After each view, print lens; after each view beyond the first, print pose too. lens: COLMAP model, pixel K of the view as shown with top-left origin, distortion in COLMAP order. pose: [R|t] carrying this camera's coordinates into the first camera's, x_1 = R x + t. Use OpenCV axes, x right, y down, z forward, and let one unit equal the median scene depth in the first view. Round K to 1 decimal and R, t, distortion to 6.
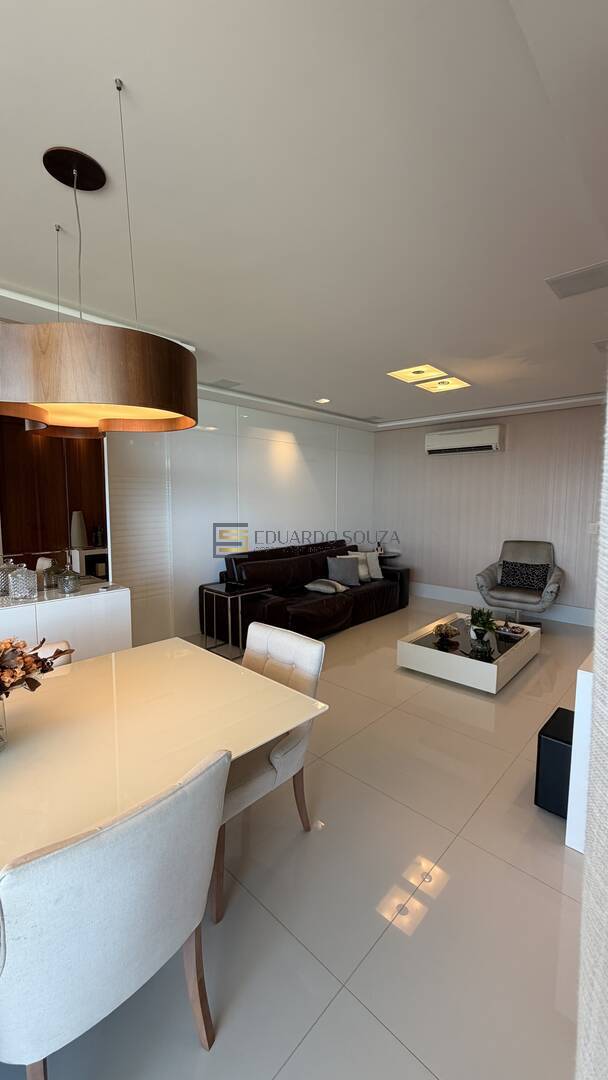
lens RADIAL K [[430.5, 0, 301.7], [0, 430.5, 540.0], [0, 0, 1]] dist [0.002624, 0.000326]
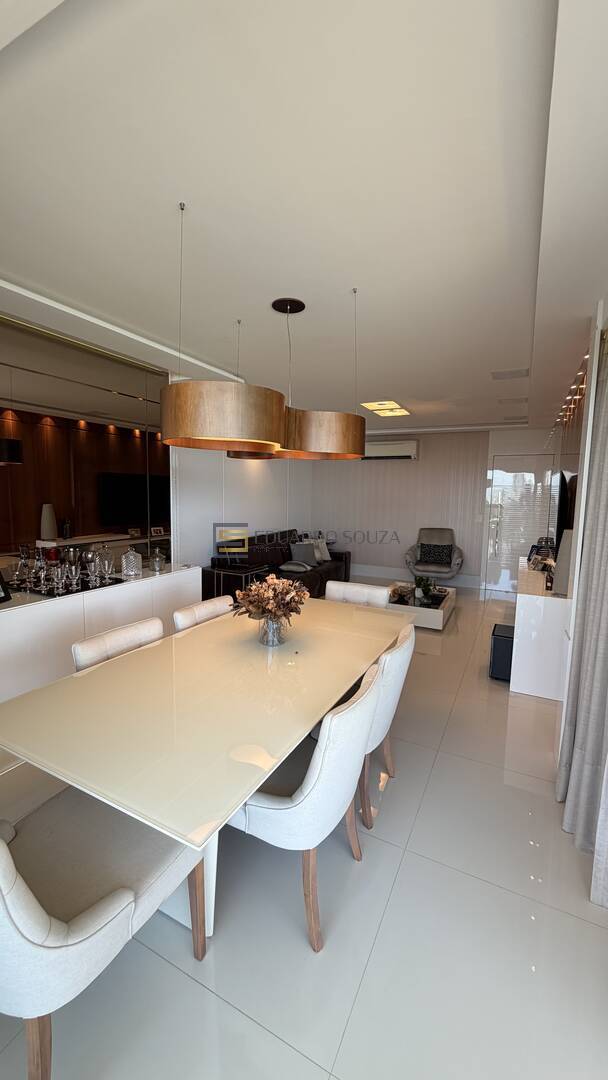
lens RADIAL K [[430.5, 0, 304.3], [0, 430.5, 541.0], [0, 0, 1]] dist [0.002624, 0.000326]
pose [[0.958018, -0.019396, 0.286052, -0.269252], [0.013327, 0.999643, 0.023151, 0.005839], [-0.286399, -0.018366, 0.957934, -0.181087]]
